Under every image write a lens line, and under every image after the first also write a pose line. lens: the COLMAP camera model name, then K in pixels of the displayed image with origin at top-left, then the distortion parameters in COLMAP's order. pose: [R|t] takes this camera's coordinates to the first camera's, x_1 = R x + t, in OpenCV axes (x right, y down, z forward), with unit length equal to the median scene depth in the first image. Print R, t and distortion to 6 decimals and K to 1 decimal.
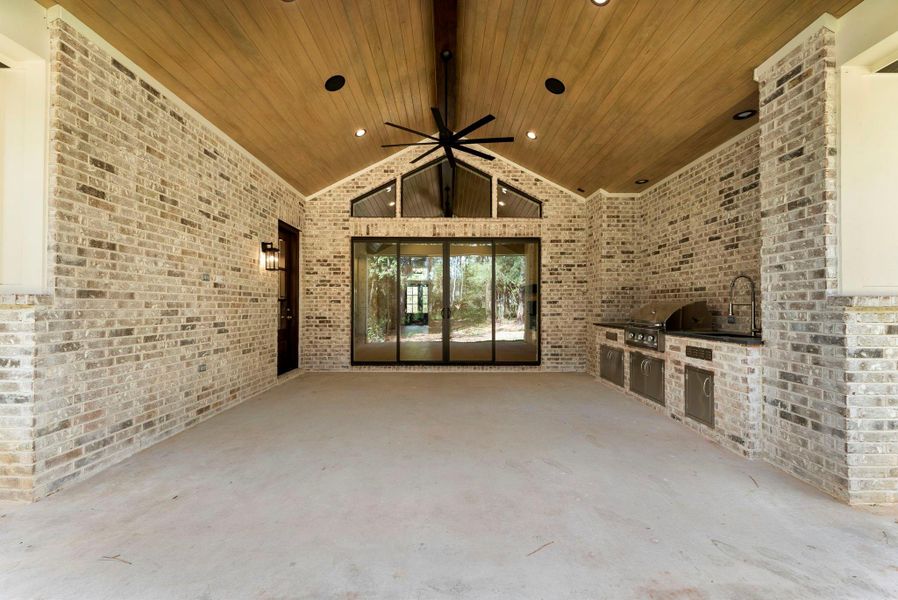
lens RADIAL K [[371.5, 0, 449.8], [0, 371.5, 303.6], [0, 0, 1]] dist [0.001579, 0.000250]
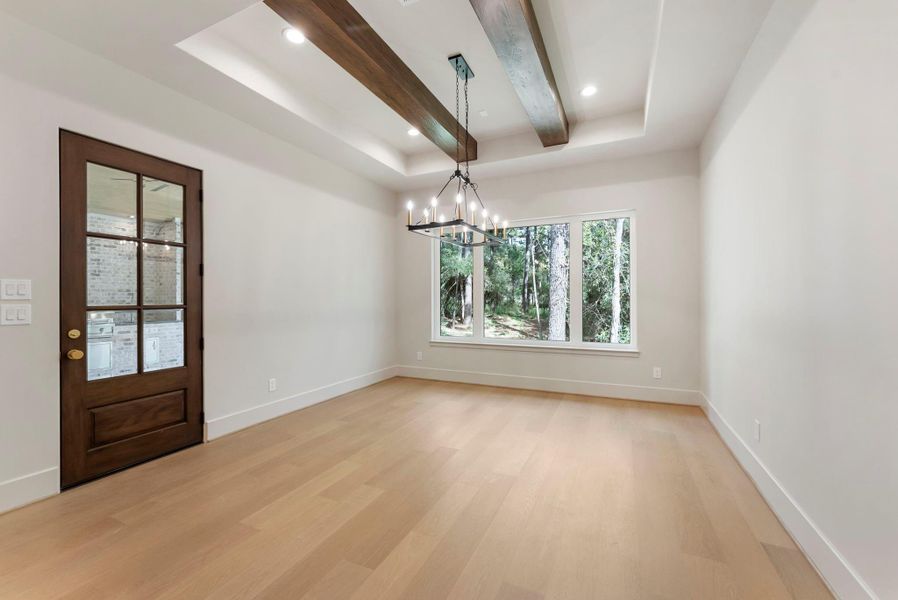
lens RADIAL K [[371.5, 0, 449.8], [0, 371.5, 303.6], [0, 0, 1]] dist [0.001579, 0.000250]
pose [[-0.901209, -0.002993, 0.433375, -1.544260], [-0.002902, 0.999995, 0.000871, -0.023301], [-0.433376, -0.000473, -0.901213, 1.891733]]
